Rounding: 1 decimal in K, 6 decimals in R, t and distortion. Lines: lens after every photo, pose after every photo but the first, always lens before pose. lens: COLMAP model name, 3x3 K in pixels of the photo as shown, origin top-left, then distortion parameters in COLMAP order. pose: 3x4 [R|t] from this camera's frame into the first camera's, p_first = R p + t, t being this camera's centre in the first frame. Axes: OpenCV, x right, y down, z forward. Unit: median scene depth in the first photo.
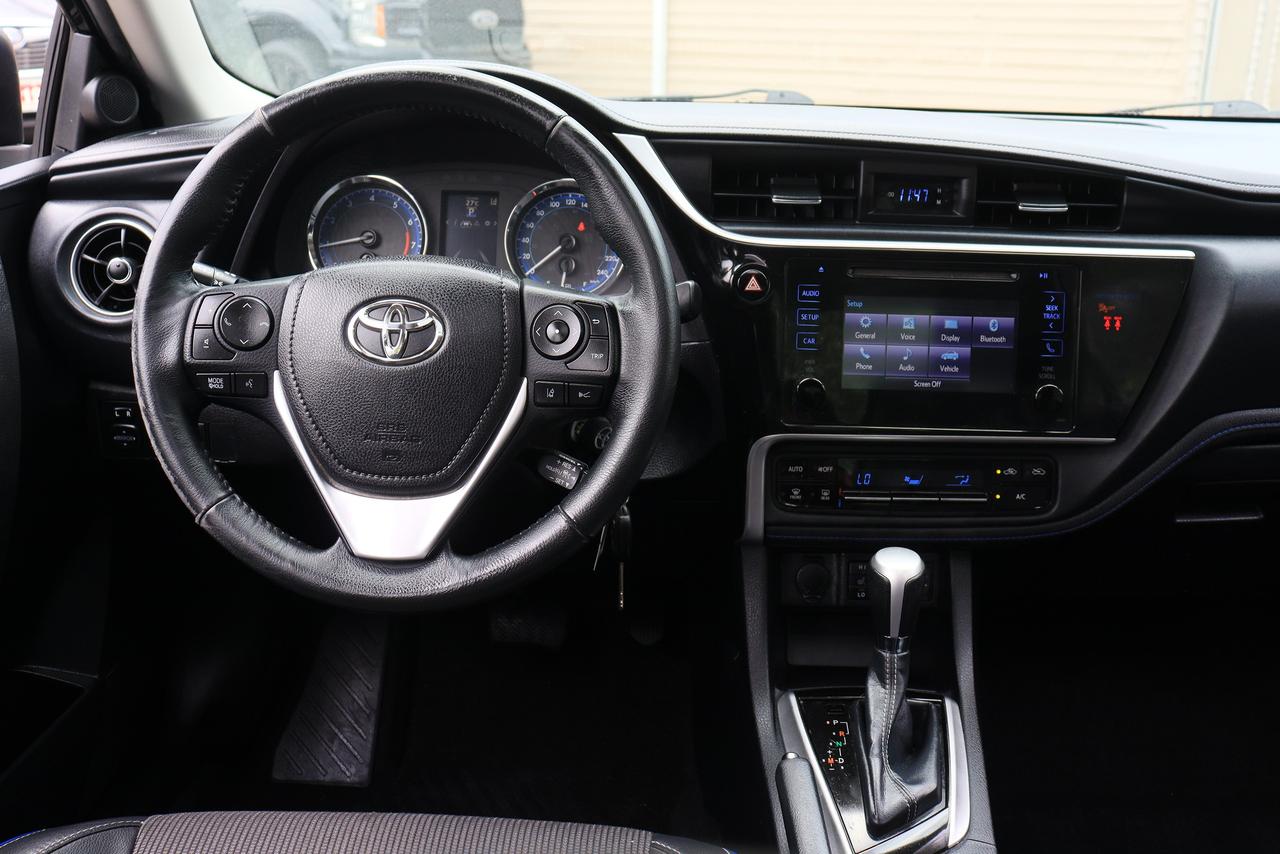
lens RADIAL K [[1302.9, 0, 640.0], [0, 1302.9, 427.0], [0, 0, 1]] dist [-0.071020, 0.047193]
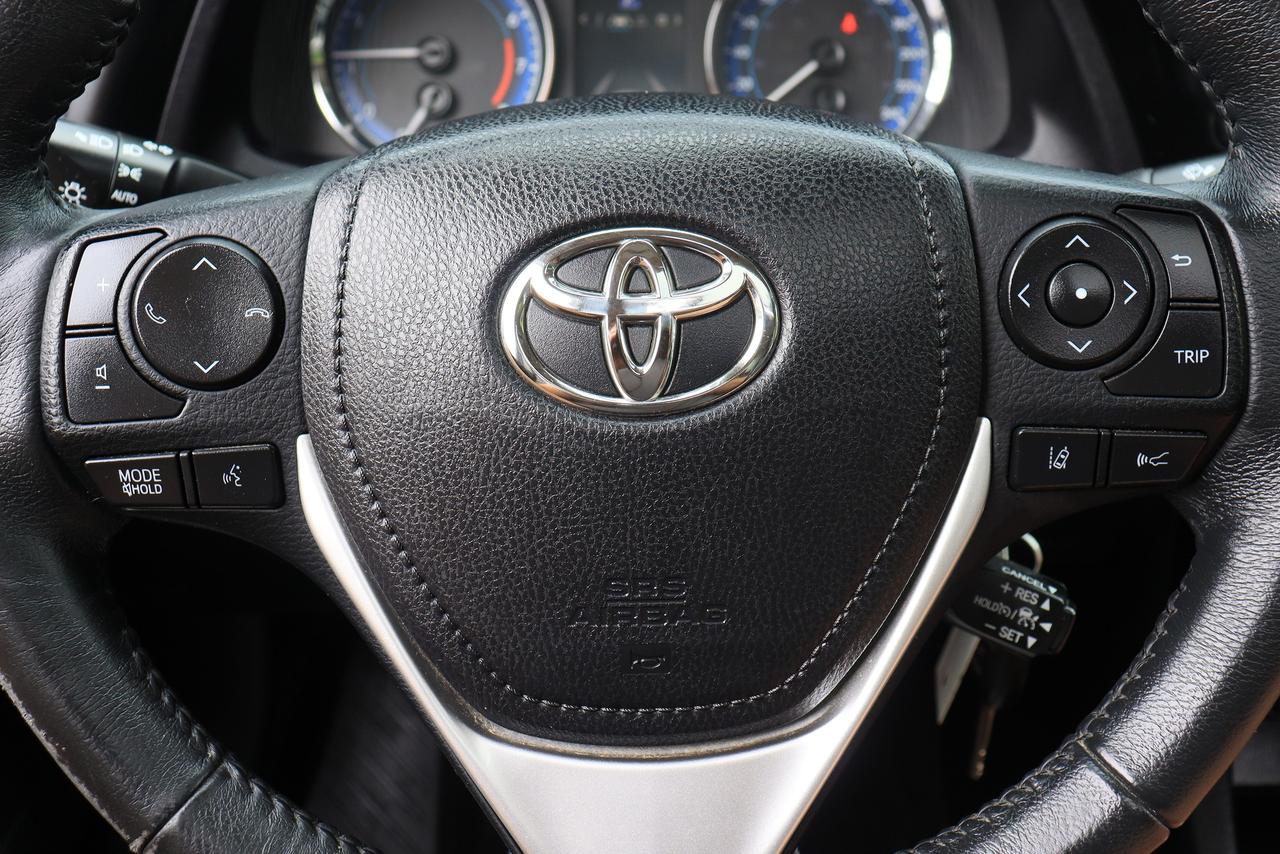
lens RADIAL K [[1292.7, 0, 640.0], [0, 1292.7, 427.0], [0, 0, 1]] dist [-0.074401, -0.000157]
pose [[0.997850, -0.060370, 0.025497, -0.167999], [0.055876, 0.987058, 0.150312, -0.082616], [-0.034241, -0.148564, 0.988310, 0.550730]]
